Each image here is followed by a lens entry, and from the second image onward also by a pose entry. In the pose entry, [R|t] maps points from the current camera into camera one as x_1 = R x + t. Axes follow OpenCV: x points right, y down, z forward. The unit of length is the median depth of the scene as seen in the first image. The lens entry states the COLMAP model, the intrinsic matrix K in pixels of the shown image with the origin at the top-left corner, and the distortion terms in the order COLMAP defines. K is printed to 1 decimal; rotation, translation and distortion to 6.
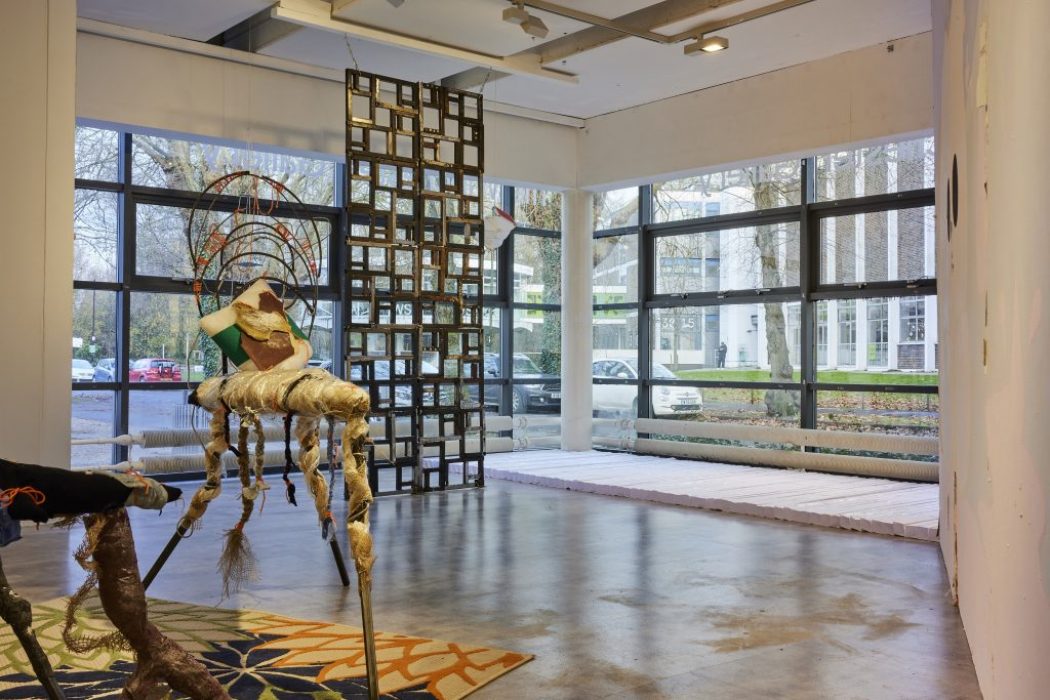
lens RADIAL K [[1053.8, 0, 525.0], [0, 1053.8, 350.0], [0, 0, 1]] dist [0.004850, -0.001930]
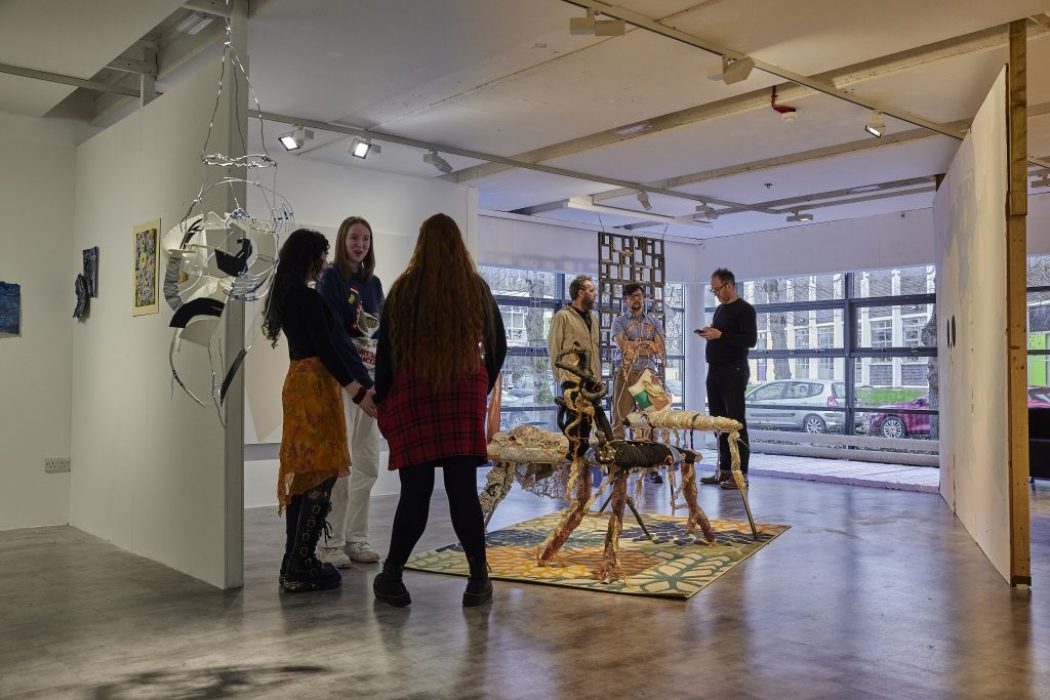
lens RADIAL K [[962.4, 0, 525.0], [0, 962.4, 350.0], [0, 0, 1]] dist [-0.005380, -0.009132]
pose [[0.999982, -0.002382, 0.005566, -0.278464], [0.002465, 0.999884, -0.015026, -0.041274], [-0.005530, 0.015039, 0.999872, -0.563227]]
